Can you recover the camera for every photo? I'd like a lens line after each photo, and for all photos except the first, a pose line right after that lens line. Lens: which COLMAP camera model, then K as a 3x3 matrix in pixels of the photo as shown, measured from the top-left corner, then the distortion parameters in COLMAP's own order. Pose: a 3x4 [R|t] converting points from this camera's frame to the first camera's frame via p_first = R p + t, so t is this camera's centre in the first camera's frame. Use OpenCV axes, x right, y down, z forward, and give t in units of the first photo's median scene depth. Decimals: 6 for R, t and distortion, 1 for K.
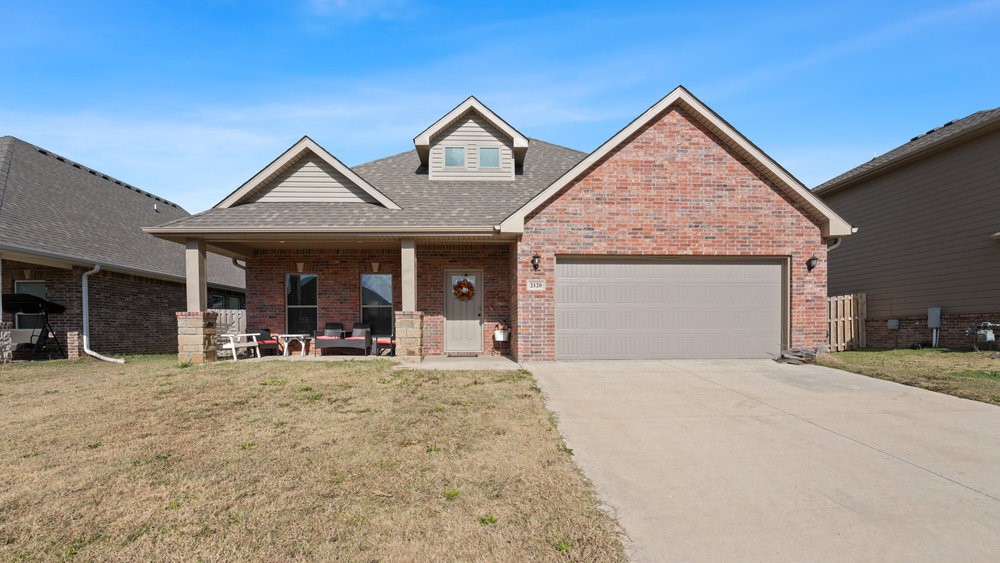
lens RADIAL K [[415.2, 0, 496.3], [0, 415.2, 295.6], [0, 0, 1]] dist [-0.010850, -0.000003]
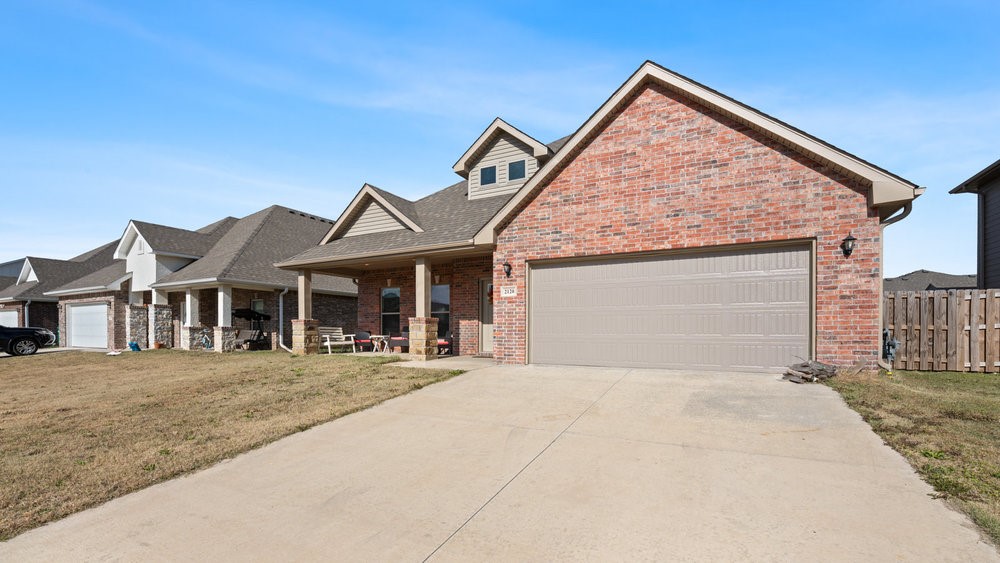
lens RADIAL K [[412.0, 0, 495.4], [0, 412.0, 289.5], [0, 0, 1]] dist [-0.002880, -0.000142]
pose [[0.875419, -0.043394, -0.481413, 0.559146], [0.035113, 0.999040, -0.026201, -0.003710], [0.482088, 0.006033, 0.876102, 0.067312]]
